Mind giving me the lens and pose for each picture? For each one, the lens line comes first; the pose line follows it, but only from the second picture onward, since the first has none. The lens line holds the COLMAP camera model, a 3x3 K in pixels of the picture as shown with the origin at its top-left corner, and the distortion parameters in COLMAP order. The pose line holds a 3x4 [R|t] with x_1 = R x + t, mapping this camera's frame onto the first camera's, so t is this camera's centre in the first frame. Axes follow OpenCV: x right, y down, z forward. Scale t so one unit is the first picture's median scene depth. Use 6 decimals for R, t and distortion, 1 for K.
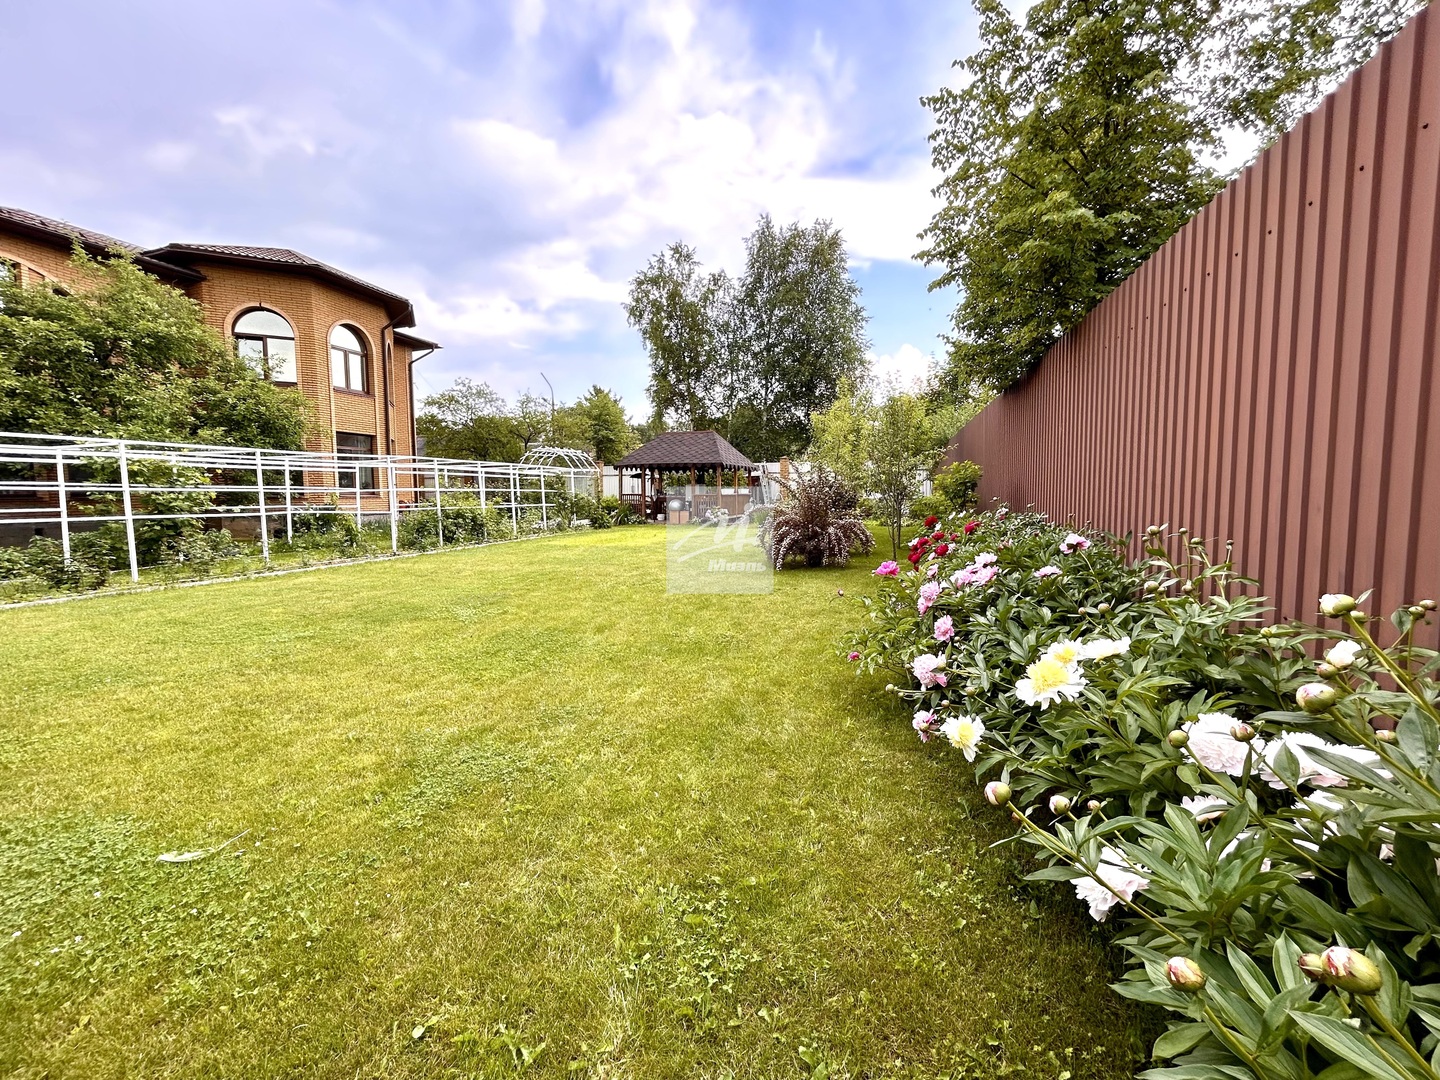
lens RADIAL K [[565.8, 0, 721.0], [0, 565.8, 548.2], [0, 0, 1]] dist [0.004162, -0.000515]
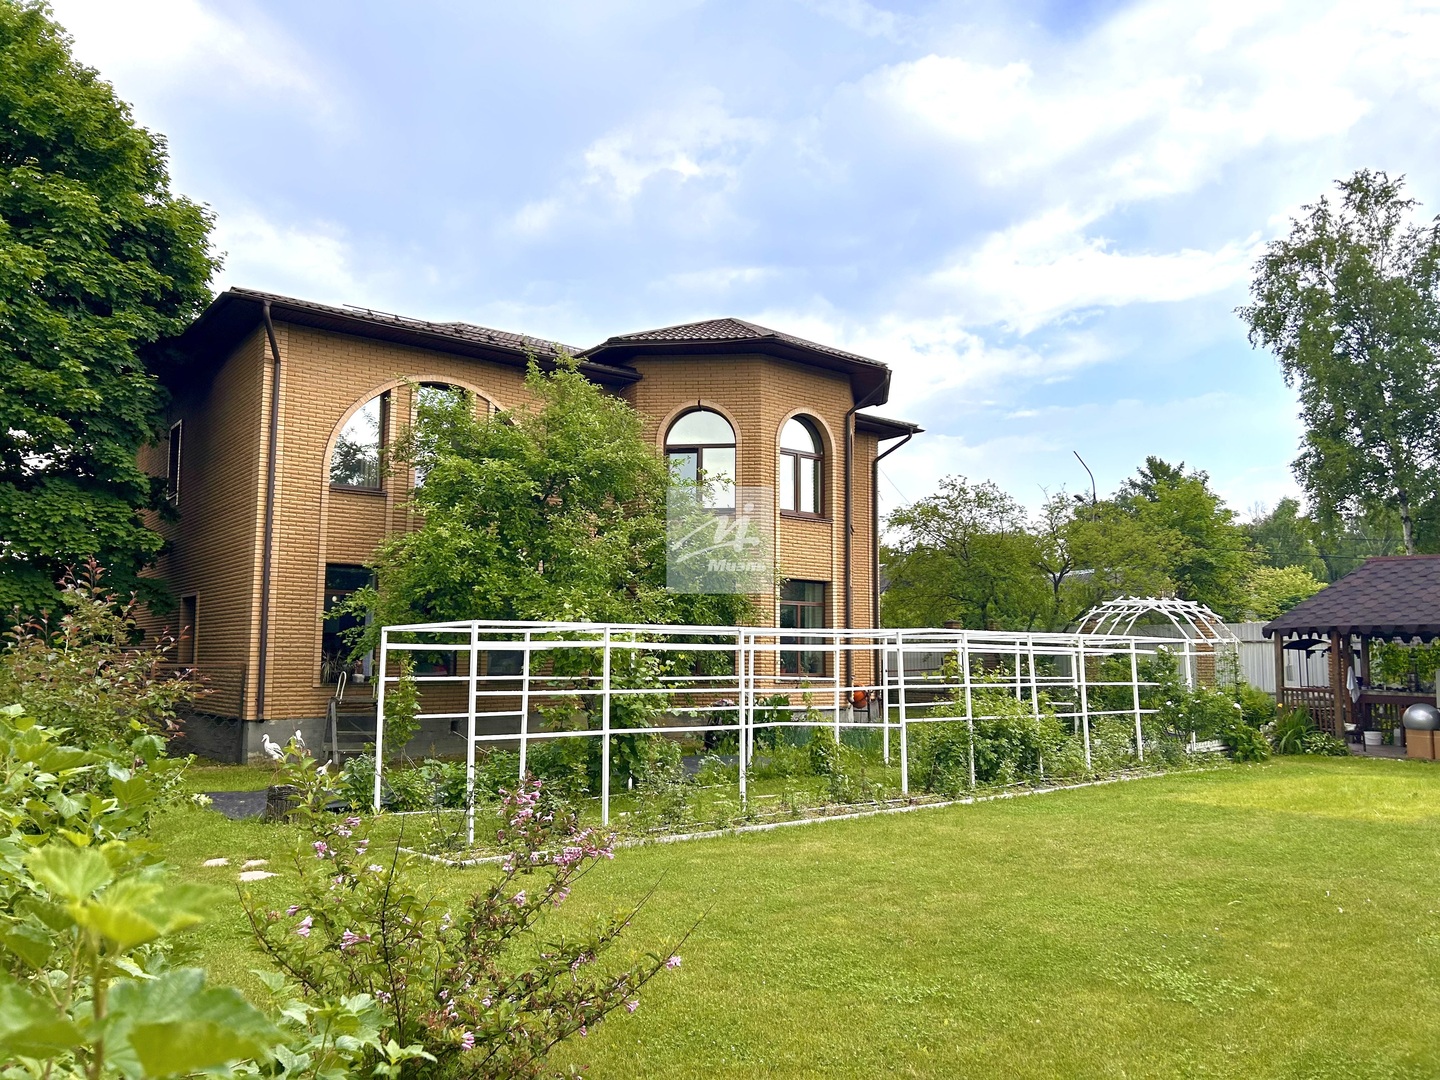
lens RADIAL K [[1059.6, 0, 732.3], [0, 1059.6, 561.5], [0, 0, 1]] dist [0.056727, -0.059010]
pose [[0.852036, -0.038513, -0.522064, -0.101476], [-0.058013, 0.984200, -0.167287, -0.023616], [0.520258, 0.172821, 0.836340, -0.020207]]
